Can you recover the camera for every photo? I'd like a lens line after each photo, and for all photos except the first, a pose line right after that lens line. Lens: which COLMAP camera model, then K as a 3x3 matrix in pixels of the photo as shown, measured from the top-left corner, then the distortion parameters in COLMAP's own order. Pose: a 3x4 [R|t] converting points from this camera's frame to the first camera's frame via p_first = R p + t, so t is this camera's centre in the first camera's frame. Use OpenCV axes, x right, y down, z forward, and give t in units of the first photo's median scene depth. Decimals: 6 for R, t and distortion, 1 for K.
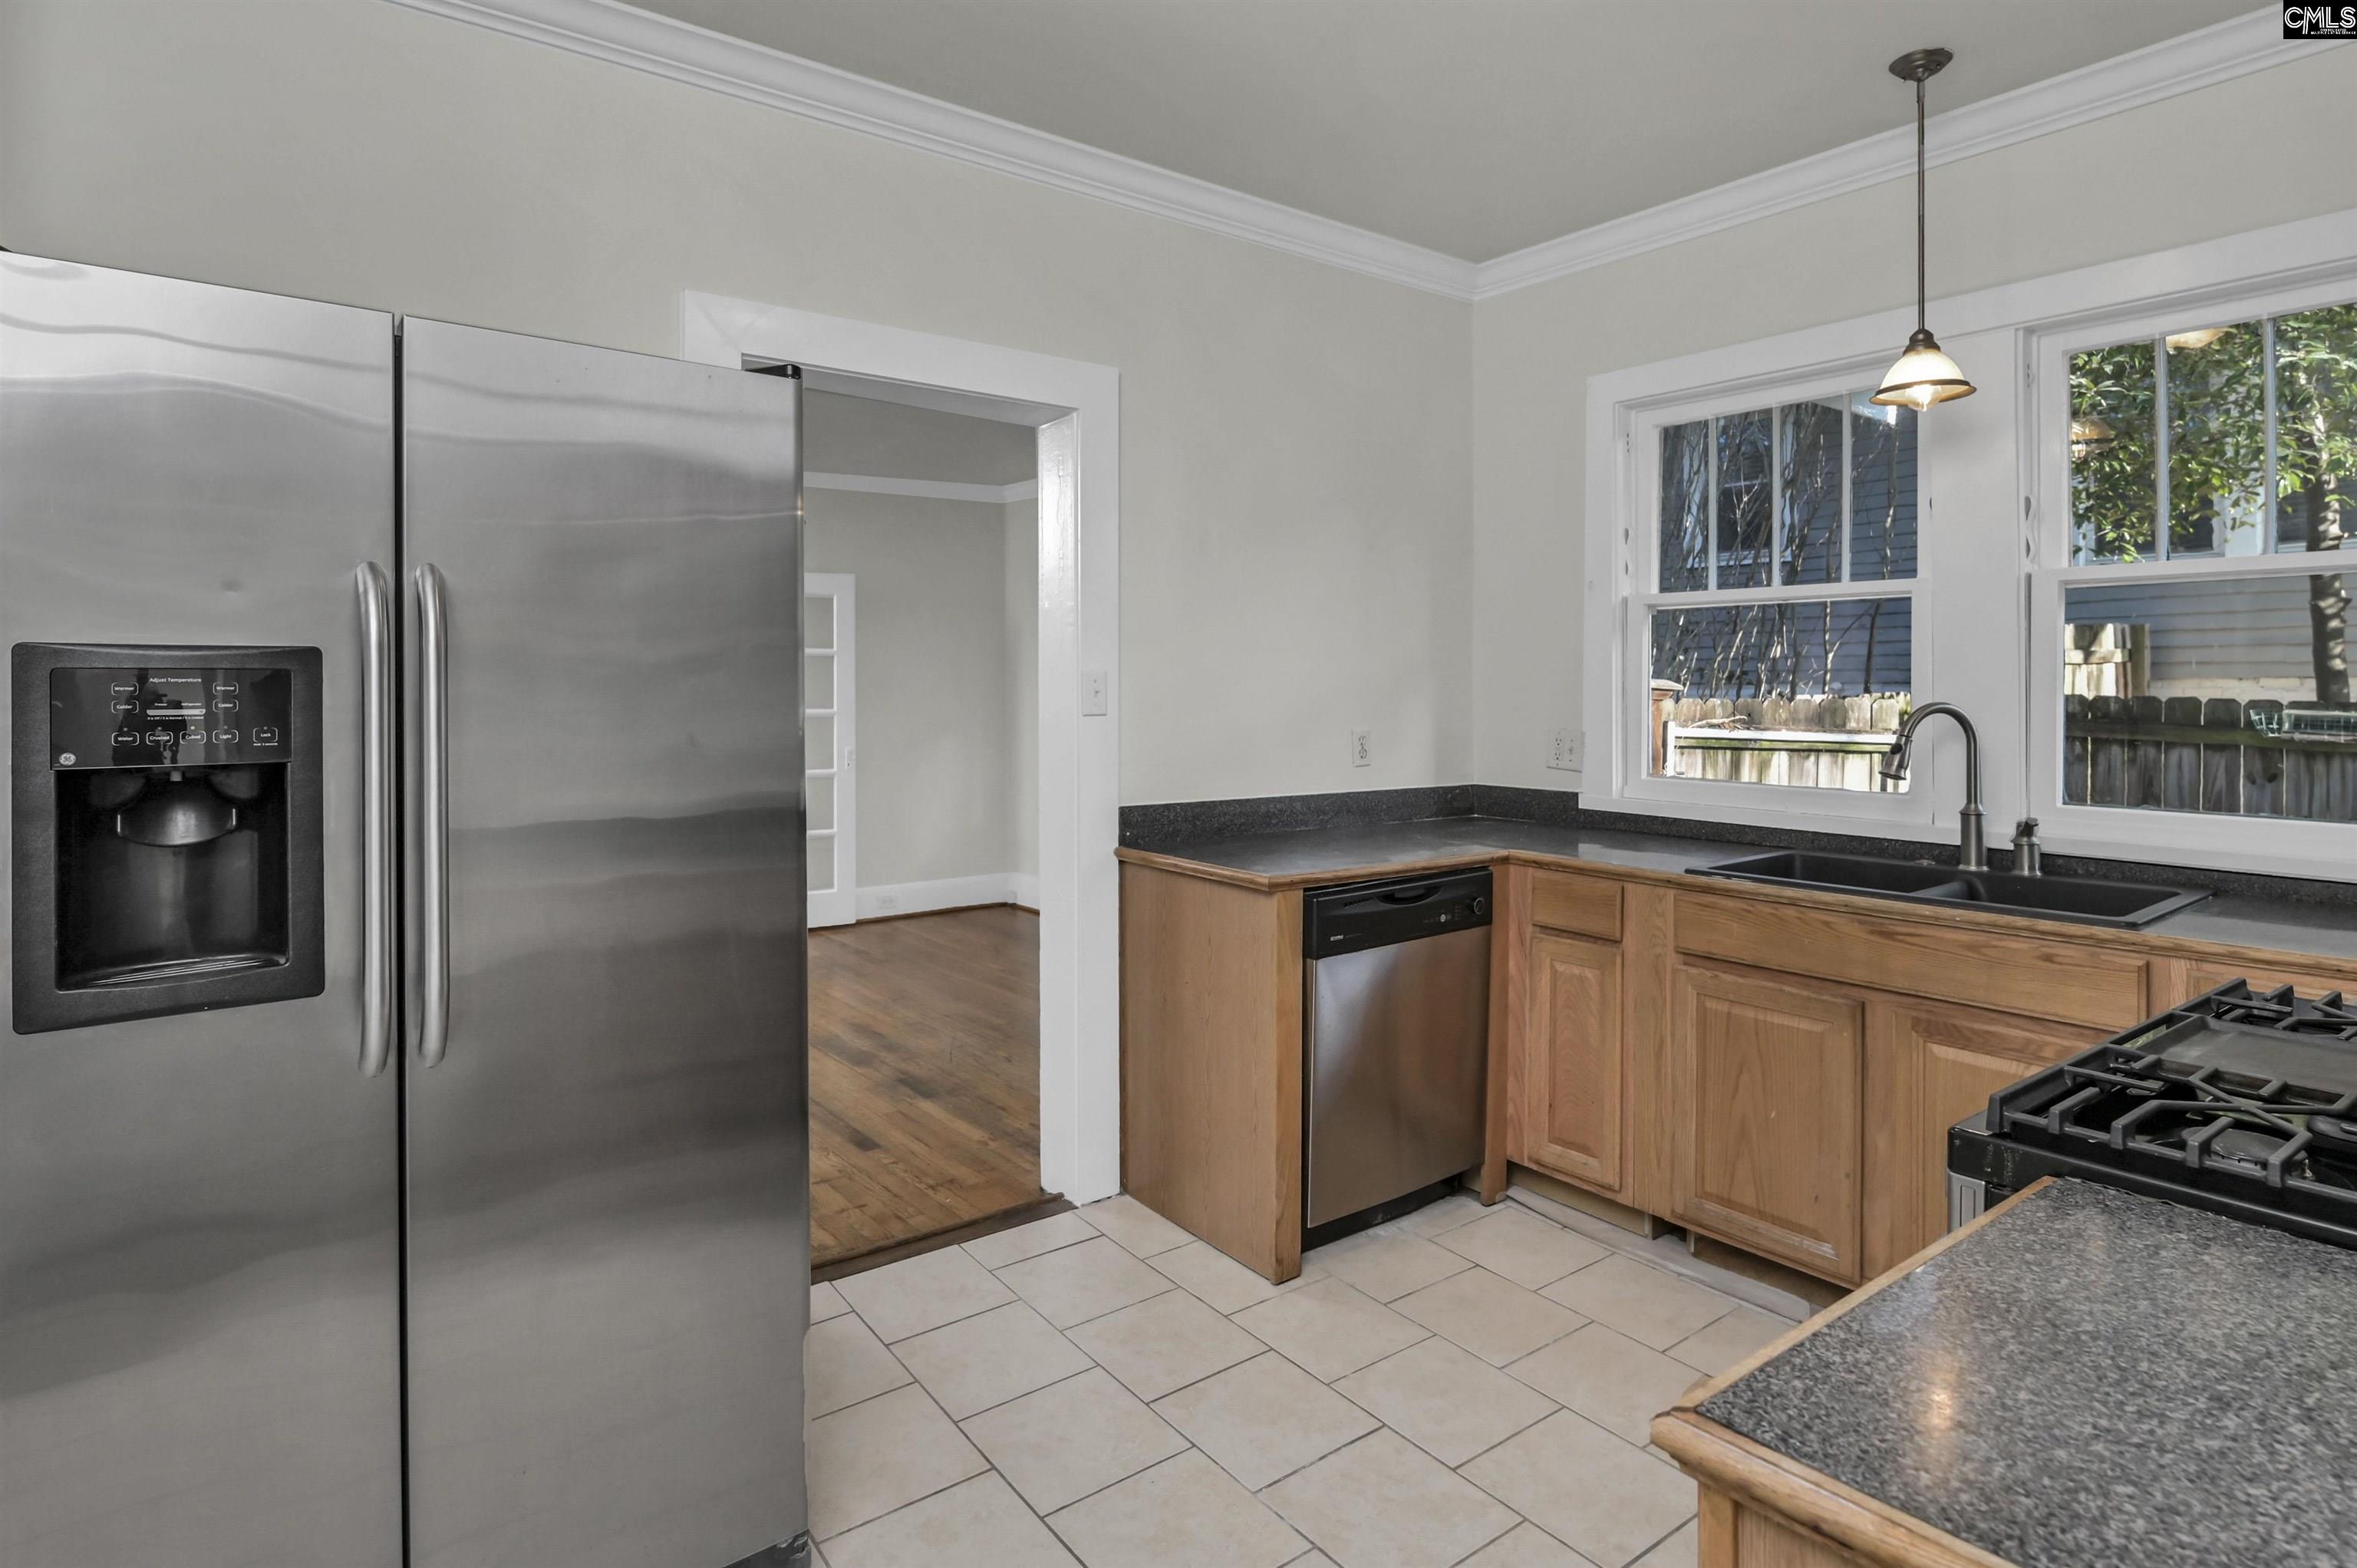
lens RADIAL K [[1151.9, 0, 1172.1], [0, 1151.9, 688.4], [0, 0, 1]] dist [-0.001159, -0.000764]
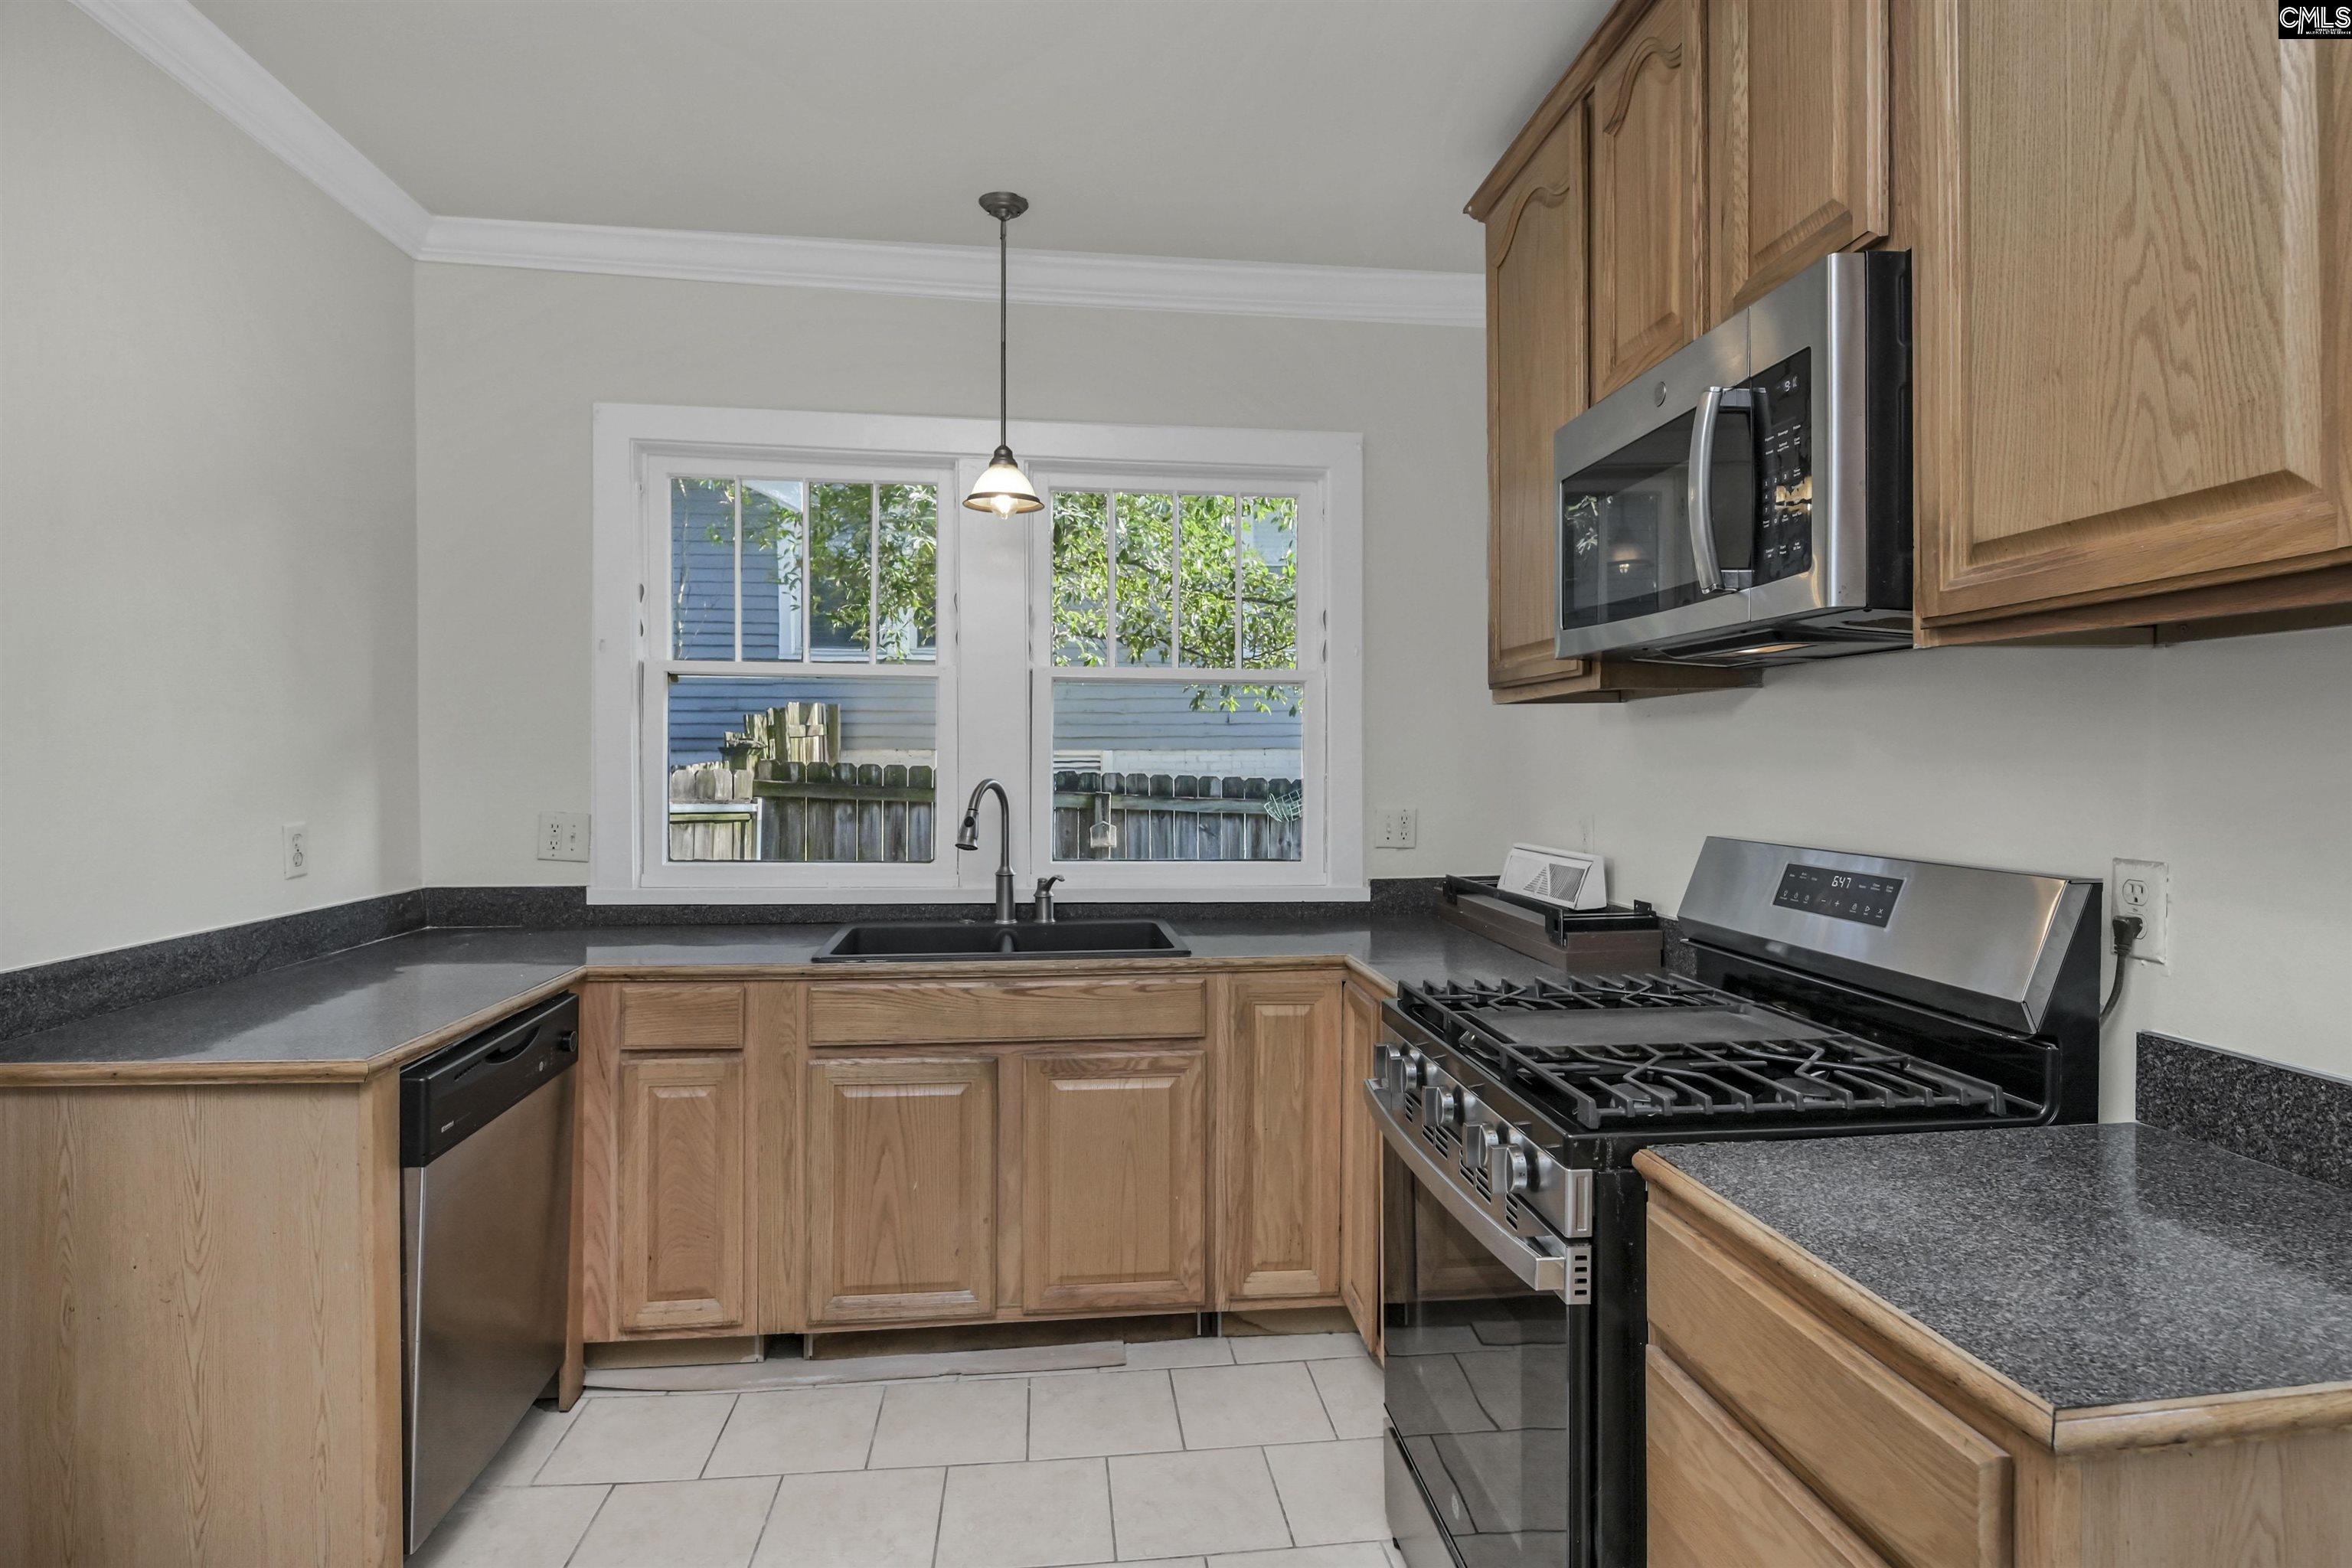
lens RADIAL K [[1196.2, 0, 1107.0], [0, 1196.2, 777.3], [0, 0, 1]] dist [0.006896, -0.010491]
pose [[0.534785, -0.014385, 0.844866, -0.253127], [-0.003384, 0.999811, 0.019166, -0.012169], [-0.844981, -0.013109, 0.534635, 0.265882]]
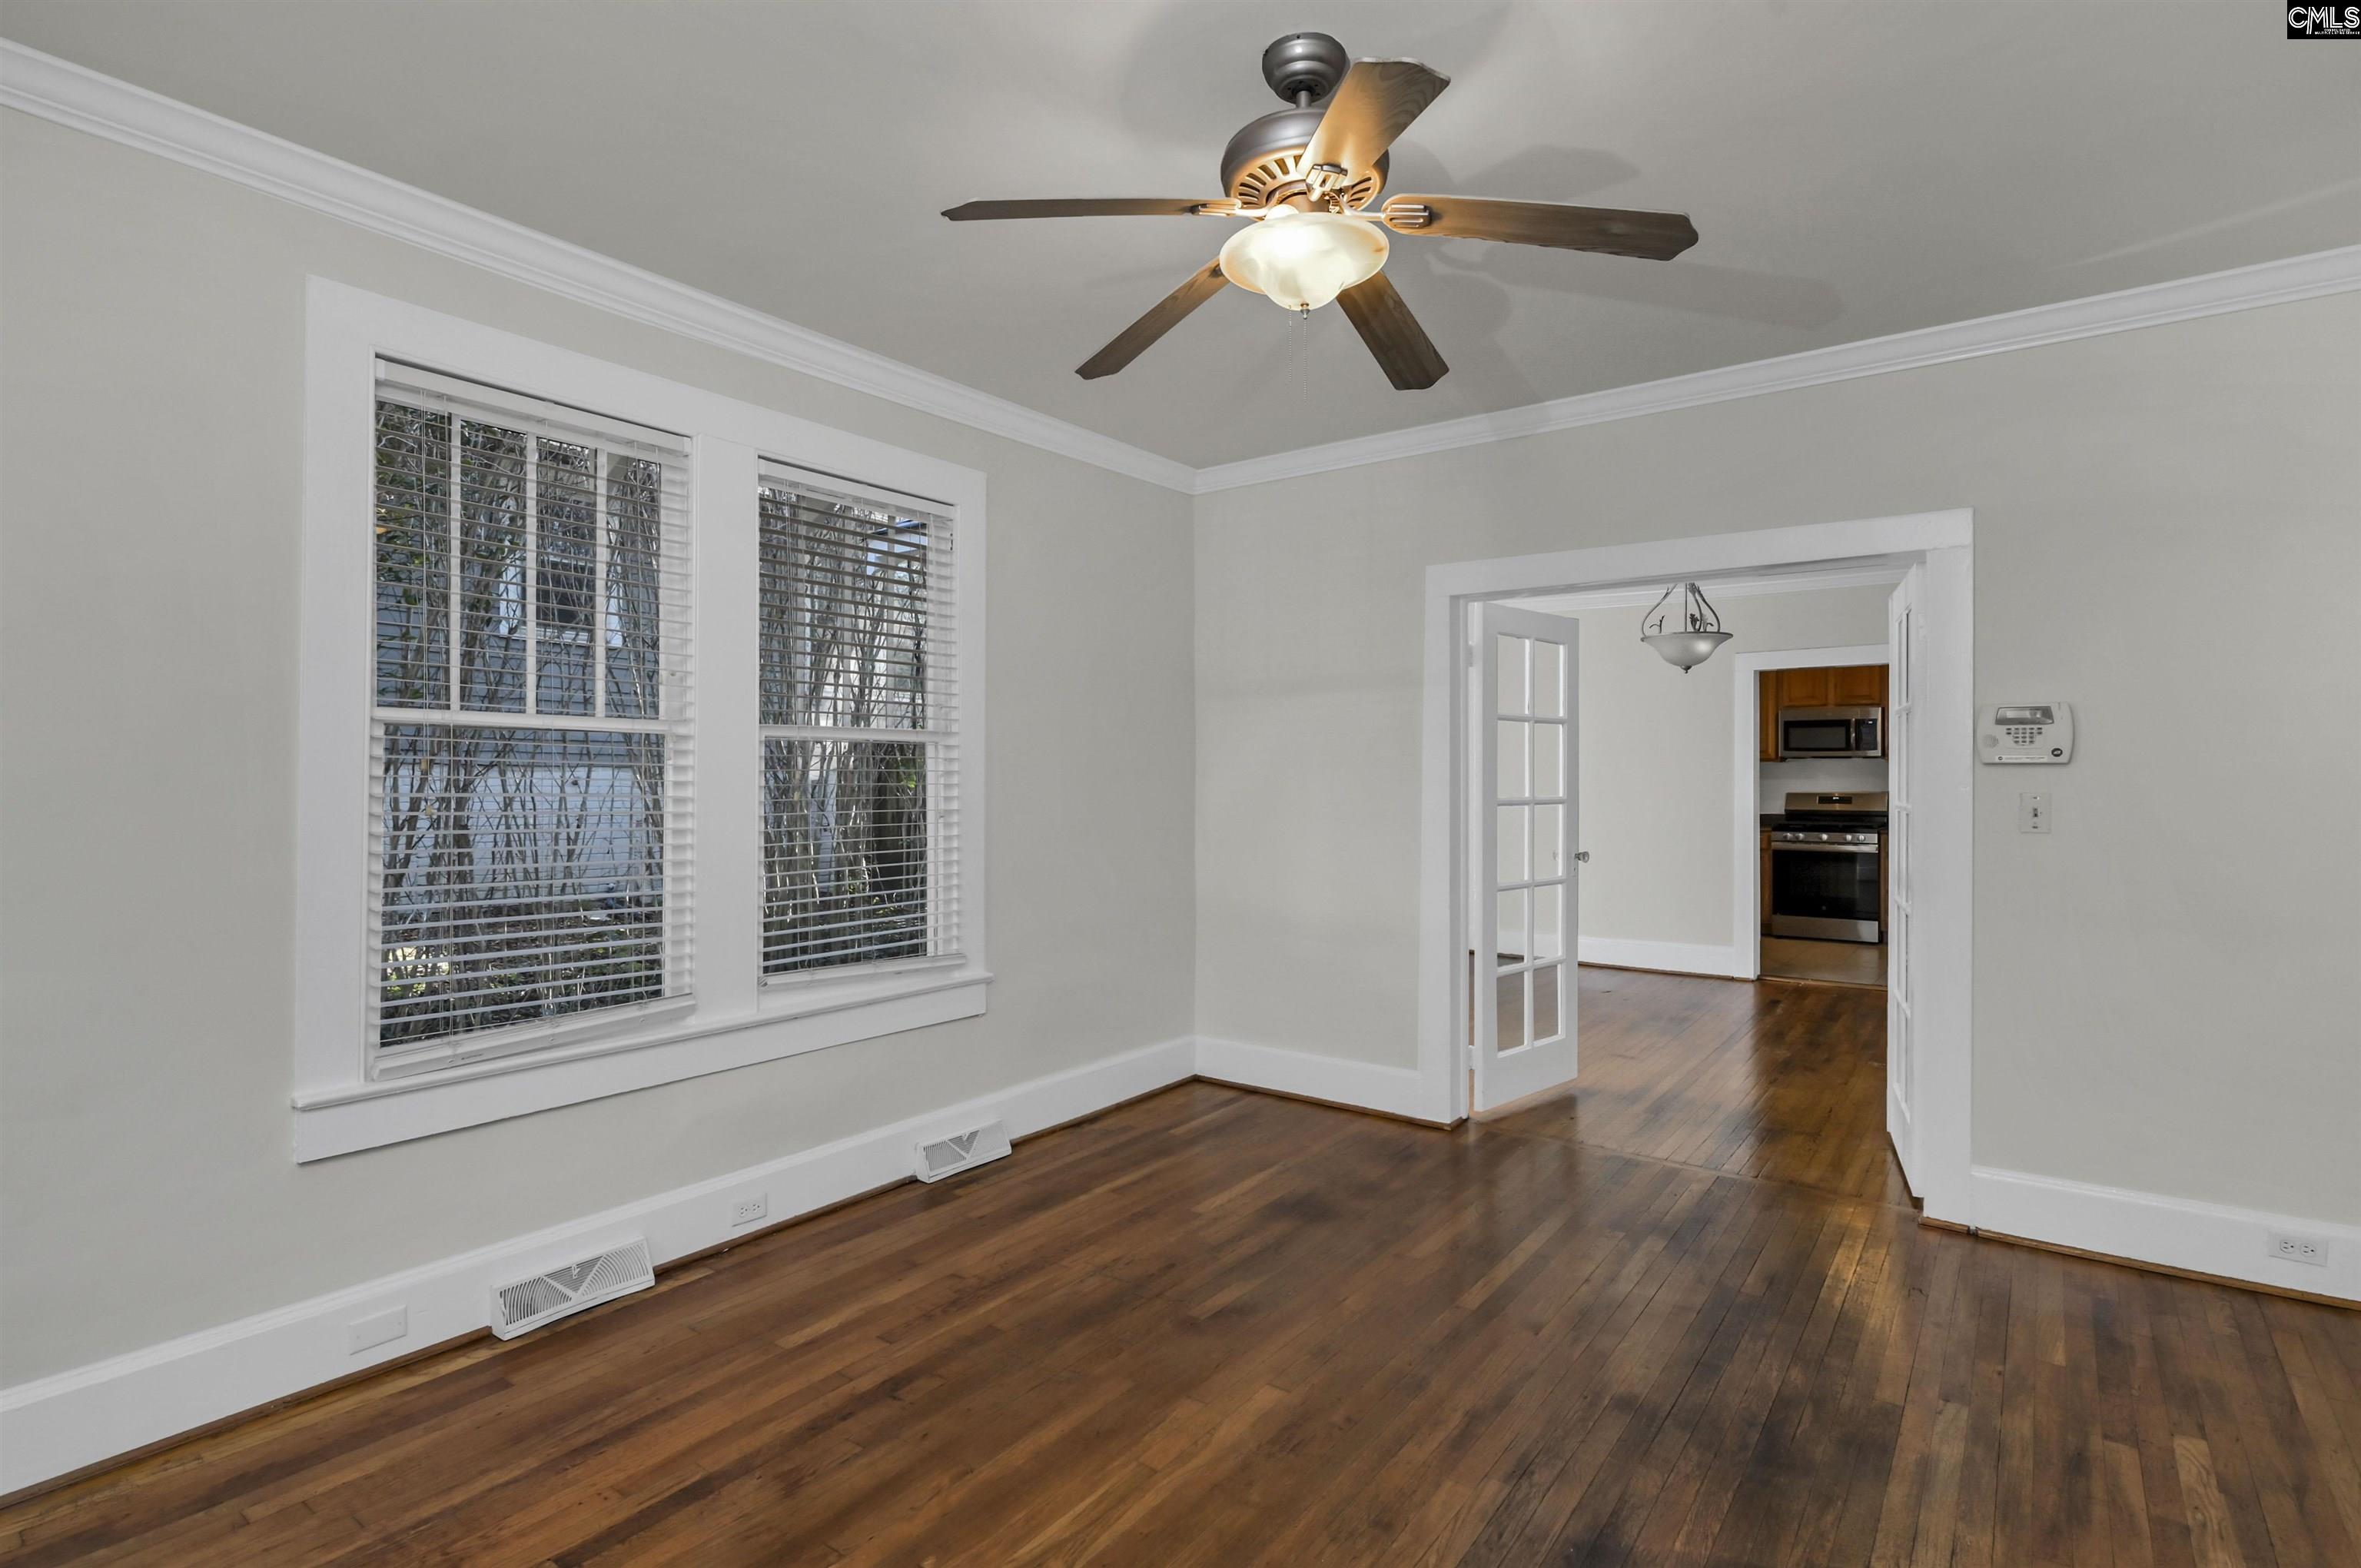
lens RADIAL K [[1171.5, 0, 1174.5], [0, 1171.5, 759.2], [0, 0, 1]] dist [0.002612, -0.009897]
pose [[-0.286582, 0.007182, 0.958029, -2.356771], [-0.008104, 0.999918, -0.009920, -0.013693], [-0.958021, -0.010607, -0.286500, 3.213913]]
